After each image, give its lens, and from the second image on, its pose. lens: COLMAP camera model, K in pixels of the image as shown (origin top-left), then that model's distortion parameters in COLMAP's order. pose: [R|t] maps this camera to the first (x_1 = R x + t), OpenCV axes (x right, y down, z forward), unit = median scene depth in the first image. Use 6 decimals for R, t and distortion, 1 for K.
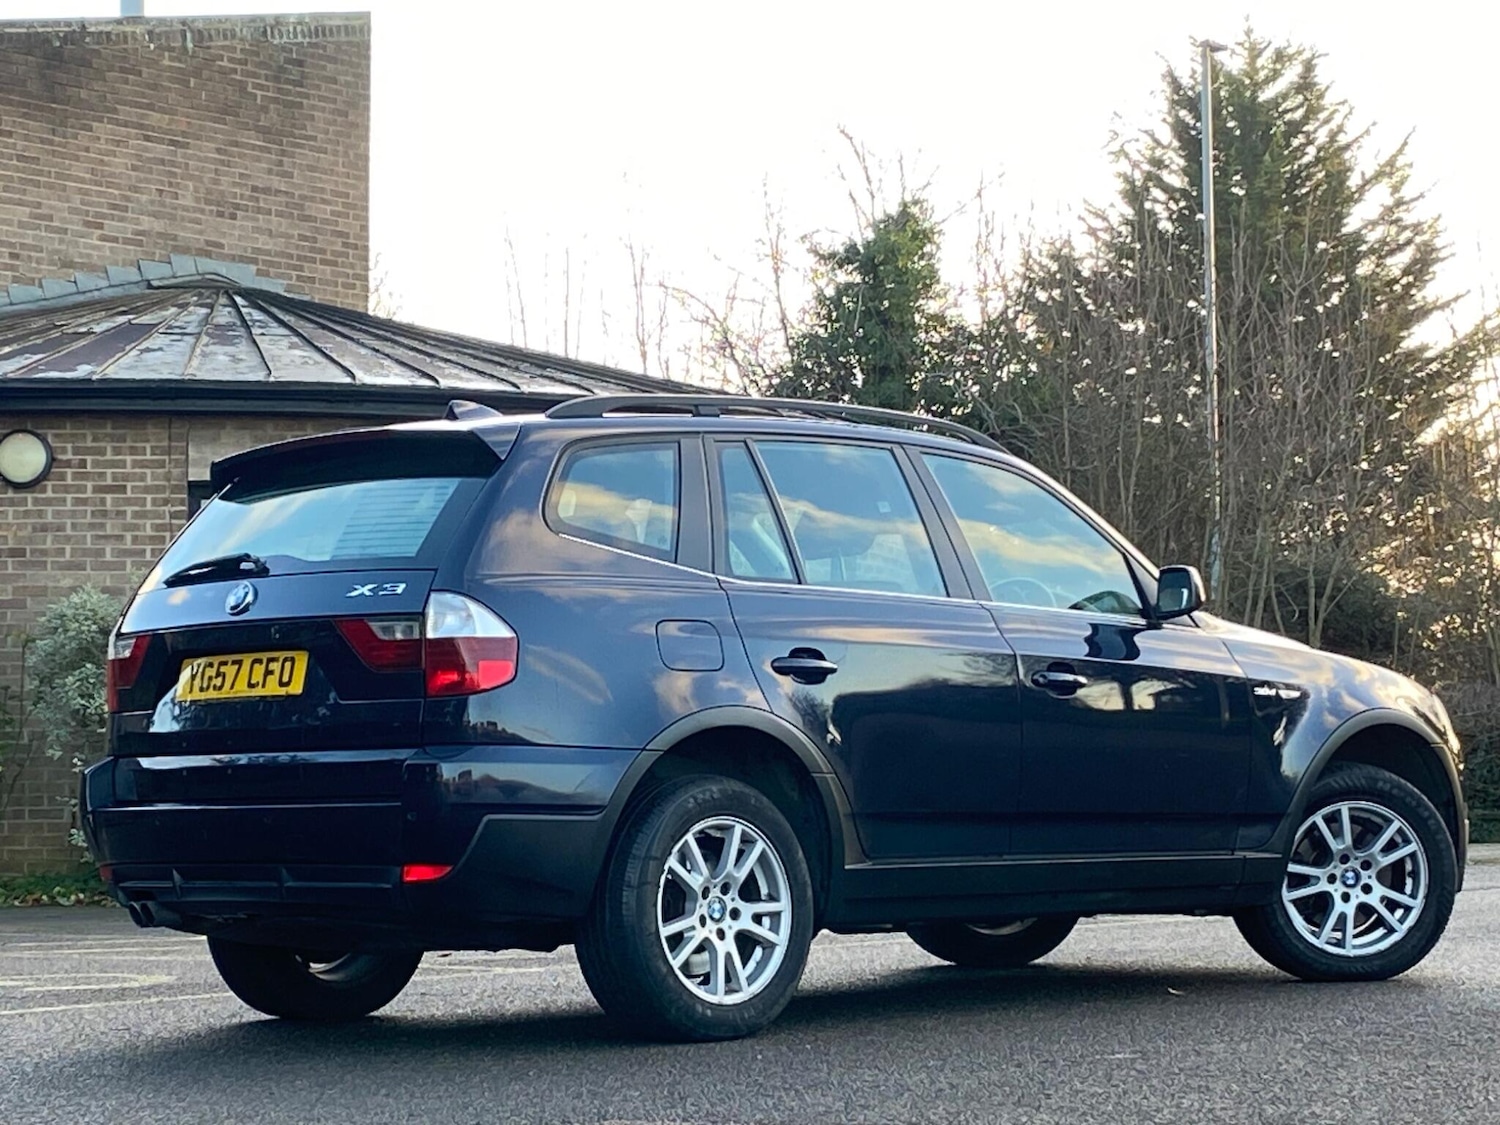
lens RADIAL K [[3829.1, 0, 750.0], [0, 3829.1, 562.5], [0, 0, 1]] dist [0.265636, -0.488511]
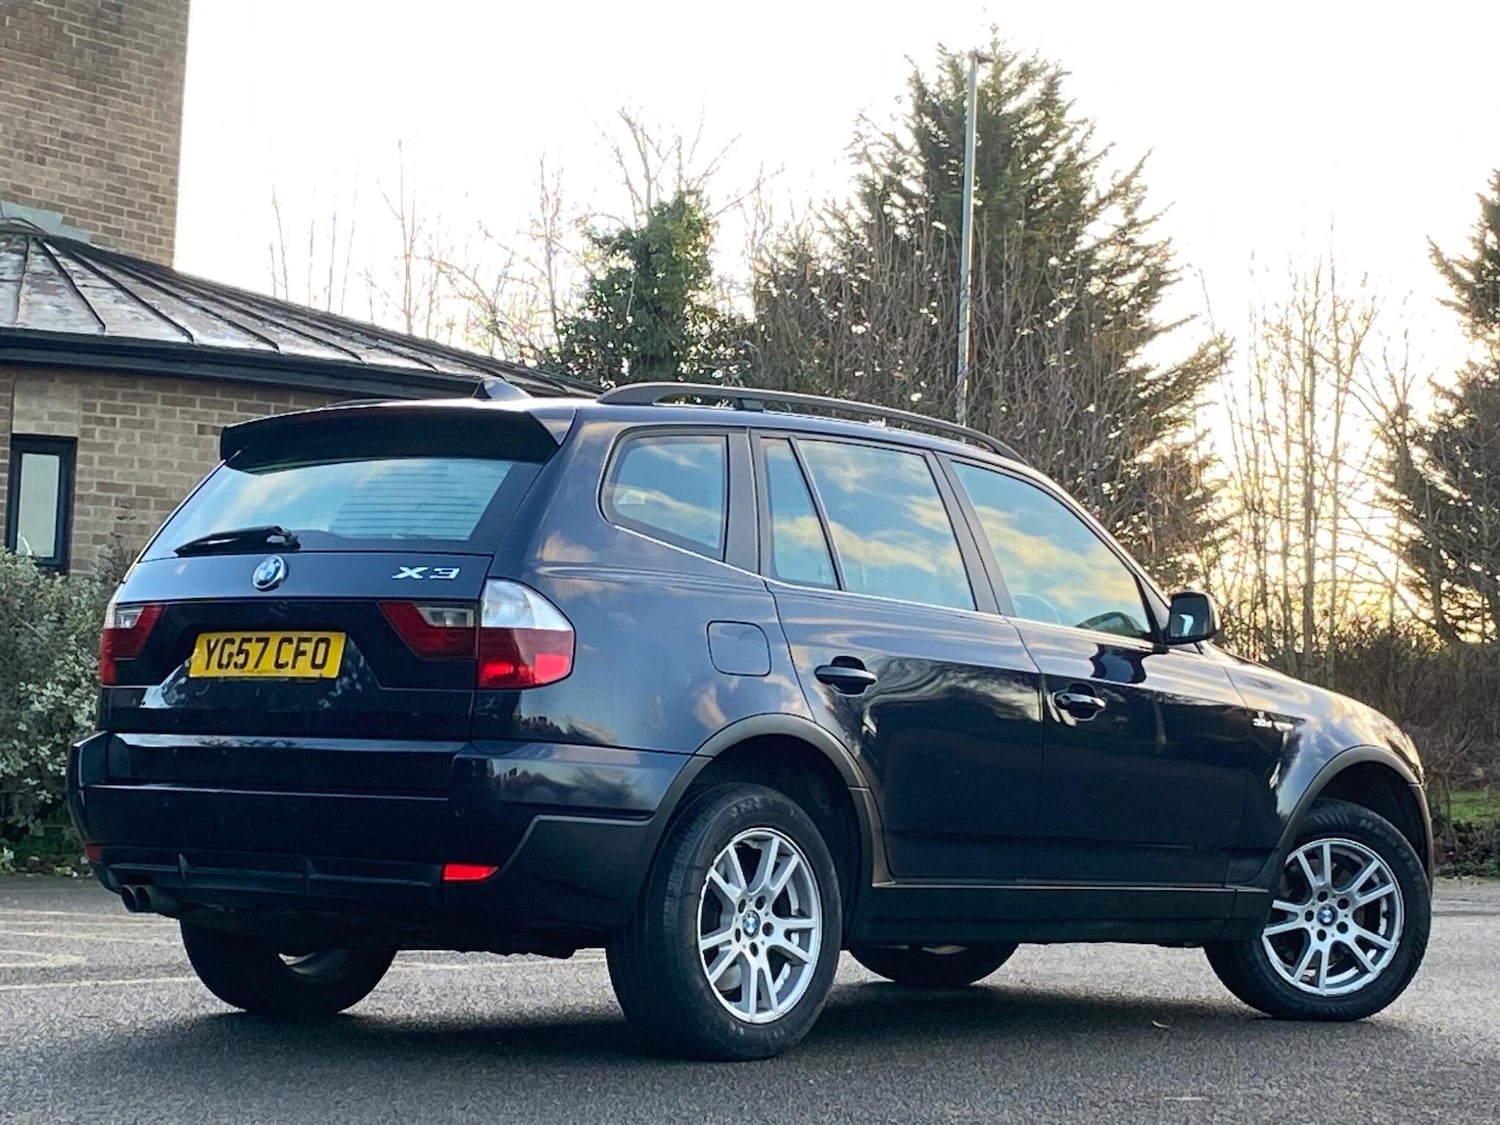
lens RADIAL K [[3829.1, 0, 750.0], [0, 3829.1, 562.5], [0, 0, 1]] dist [0.265636, -0.488511]
pose [[0.994283, 0.056278, 0.090747, -0.039737], [-0.056612, 0.998396, 0.001103, -0.000446], [-0.090539, -0.006234, 0.995873, 0.016132]]
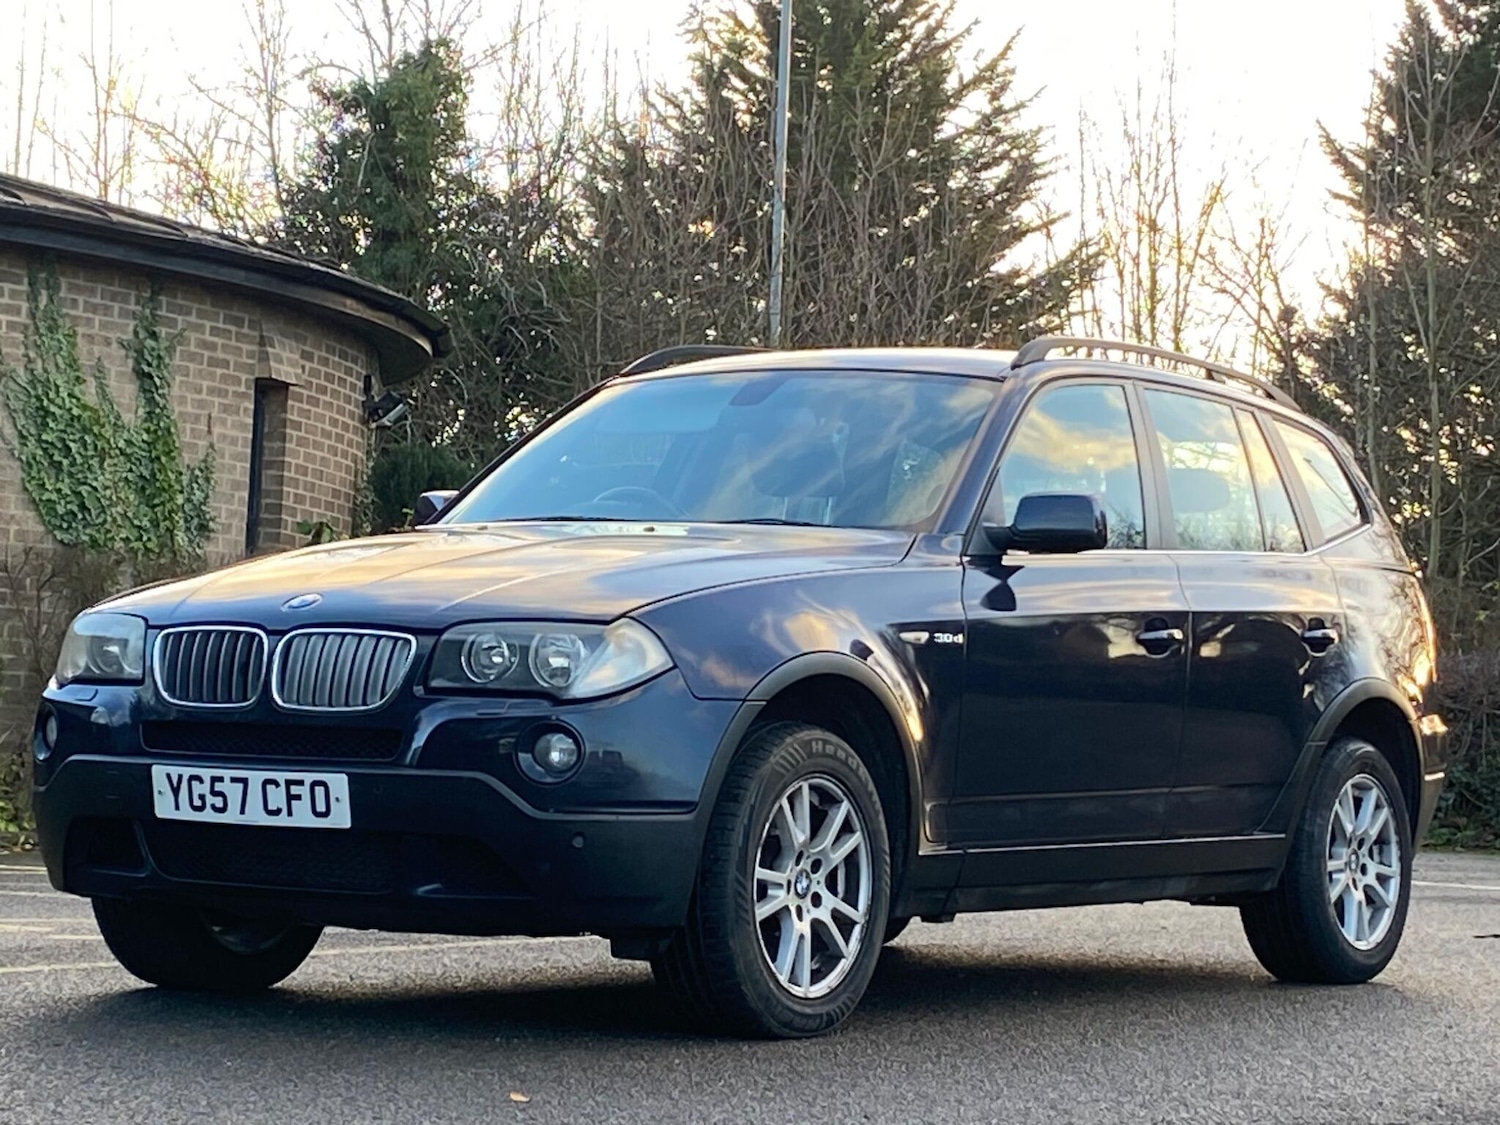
lens RADIAL K [[3921.2, 0, 591.3], [0, 3921.2, 562.5], [0, 0, 1]] dist [0.083950, -0.740663]
pose [[0.995756, 0.060552, 0.069301, 0.034328], [-0.061856, 0.997943, 0.016821, 0.007187], [-0.068140, -0.021036, 0.997454, 0.187685]]
